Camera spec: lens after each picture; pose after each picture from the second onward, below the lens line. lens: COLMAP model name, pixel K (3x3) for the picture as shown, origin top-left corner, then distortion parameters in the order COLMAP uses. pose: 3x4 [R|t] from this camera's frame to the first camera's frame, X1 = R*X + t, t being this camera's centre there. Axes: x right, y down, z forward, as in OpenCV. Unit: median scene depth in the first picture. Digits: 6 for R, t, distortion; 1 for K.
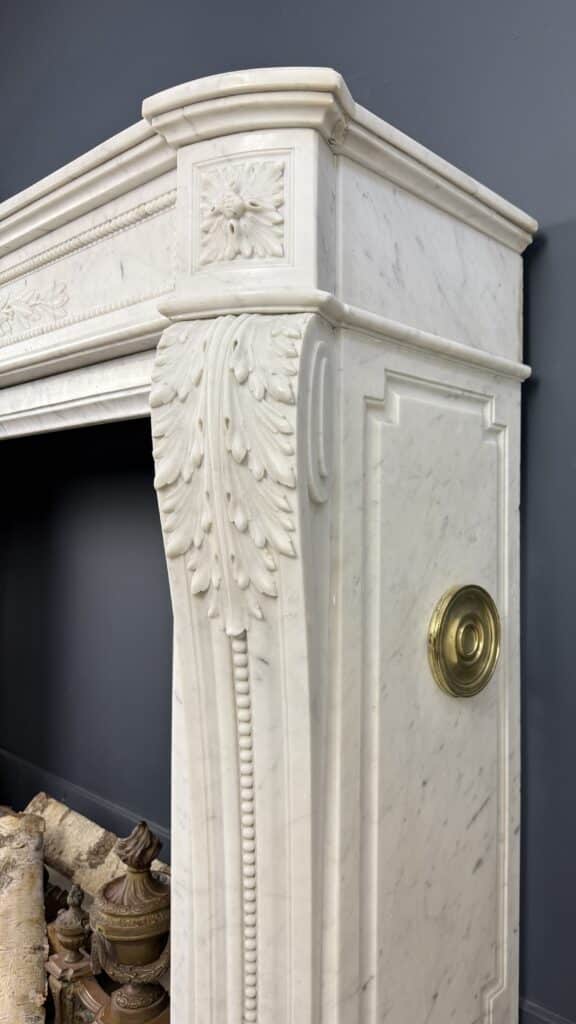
lens RADIAL K [[736.9, 0, 376.9], [0, 736.9, 507.4], [0, 0, 1]] dist [0.041037, -0.080592]
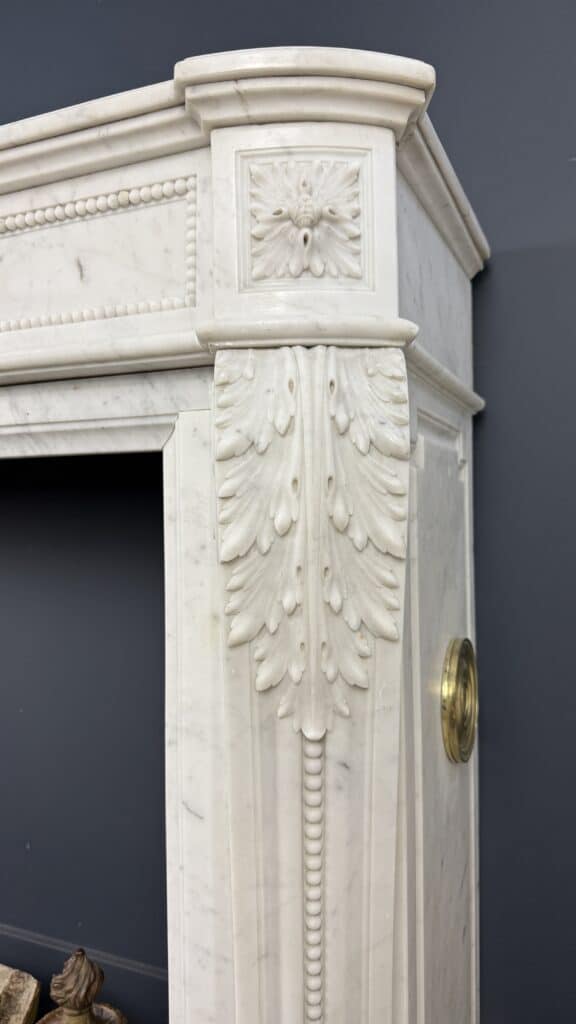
lens RADIAL K [[752.0, 0, 288.0], [0, 752.0, 512.0], [0, 0, 1]] dist [0.067682, -0.159583]
pose [[0.957875, -0.015224, 0.286783, -0.452266], [0.012807, 0.999865, 0.010301, -0.085005], [-0.286901, -0.006194, 0.957940, 0.204541]]
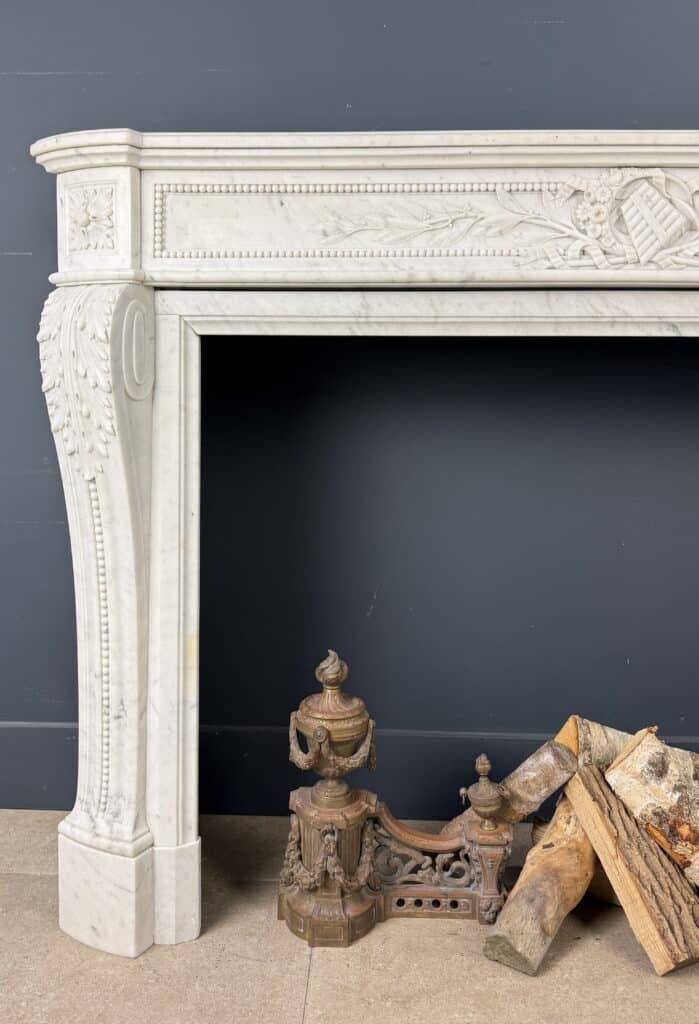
lens RADIAL K [[937.2, 0, 334.8], [0, 937.2, 407.2], [0, 0, 1]] dist [0.069019, -0.118174]
pose [[0.796572, -0.025701, 0.603997, -2.839855], [-0.008985, 0.998482, 0.054336, -0.106436], [-0.604477, -0.048710, 0.795132, 0.569542]]
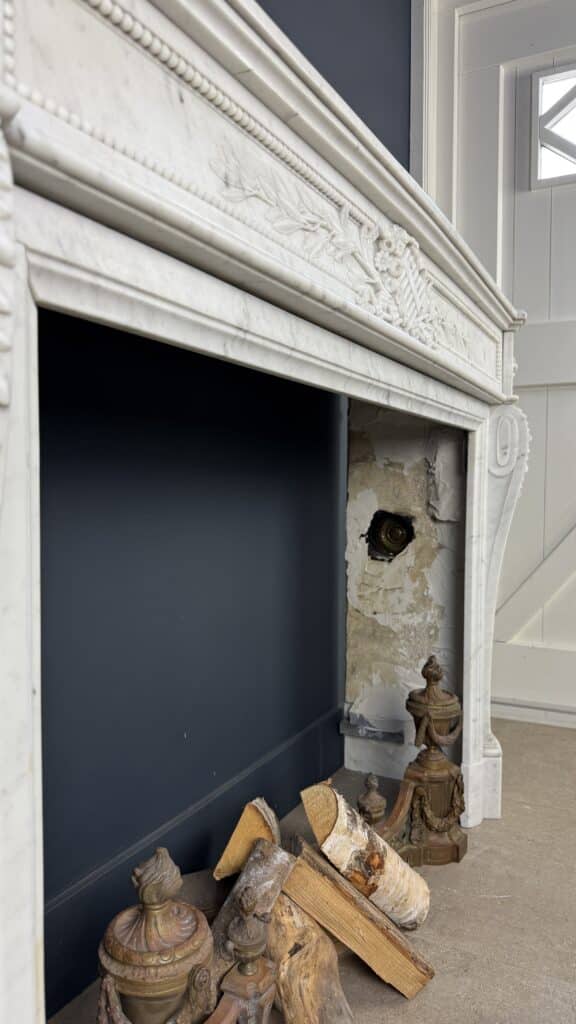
lens RADIAL K [[720.5, 0, 276.7], [0, 720.5, 514.7], [0, 0, 1]] dist [0.090377, -0.178012]
pose [[-0.206389, -0.049781, 0.977203, -2.607161], [-0.024032, 0.998662, 0.045799, 0.029535], [-0.978175, -0.014032, -0.207309, 2.360122]]
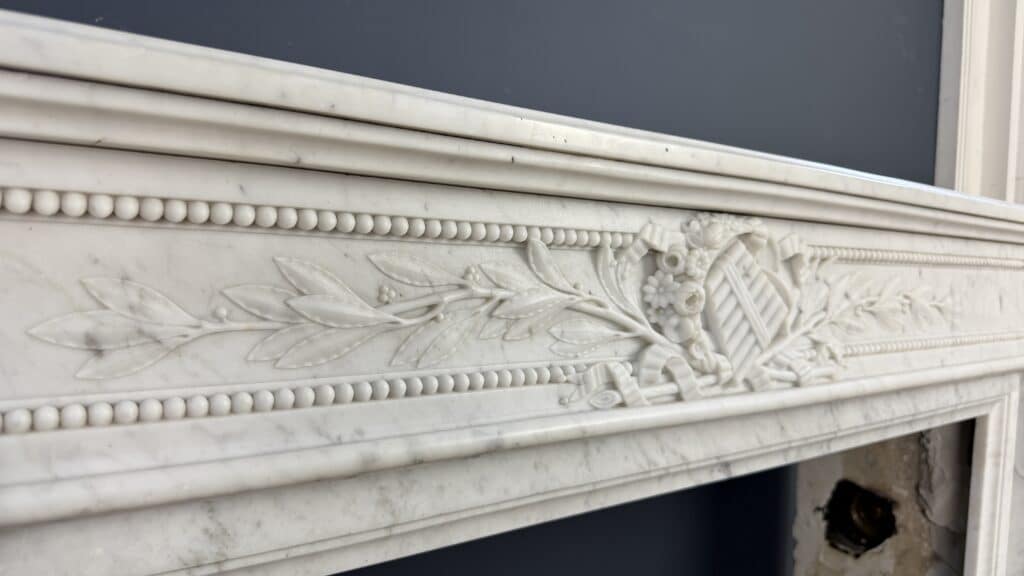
lens RADIAL K [[735.8, 0, 496.5], [0, 735.8, 282.3], [0, 0, 1]] dist [0.115701, -0.252290]
pose [[0.233402, -0.038570, 0.971615, -2.041742], [-0.049888, 0.997422, 0.051579, -0.457800], [-0.971100, -0.060511, 0.230876, 1.846095]]
